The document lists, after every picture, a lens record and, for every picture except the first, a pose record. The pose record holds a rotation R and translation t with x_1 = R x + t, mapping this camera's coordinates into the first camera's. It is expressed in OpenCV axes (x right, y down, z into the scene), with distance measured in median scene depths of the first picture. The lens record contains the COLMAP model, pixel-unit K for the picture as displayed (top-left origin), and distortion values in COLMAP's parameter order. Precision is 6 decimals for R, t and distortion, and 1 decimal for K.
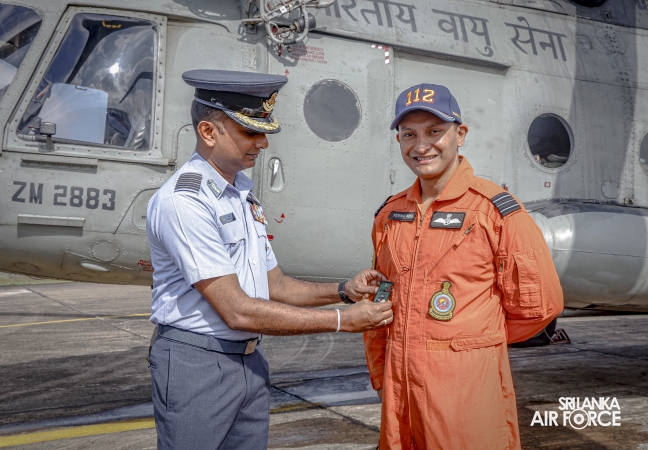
lens RADIAL K [[850.5, 0, 326.4], [0, 850.5, 228.4], [0, 0, 1]] dist [0.100682, 0.000000]
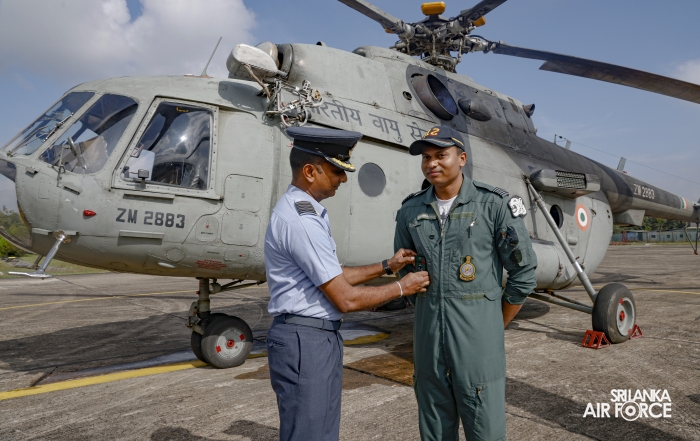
lens RADIAL K [[479.2, 0, 349.4], [0, 479.2, 214.9], [0, 0, 1]] dist [-0.040580, 0.006418]
pose [[0.976855, 0.015712, 0.213327, -0.132897], [-0.002617, 0.998102, -0.061531, 0.006608], [-0.213889, 0.059548, 0.975041, 0.098647]]
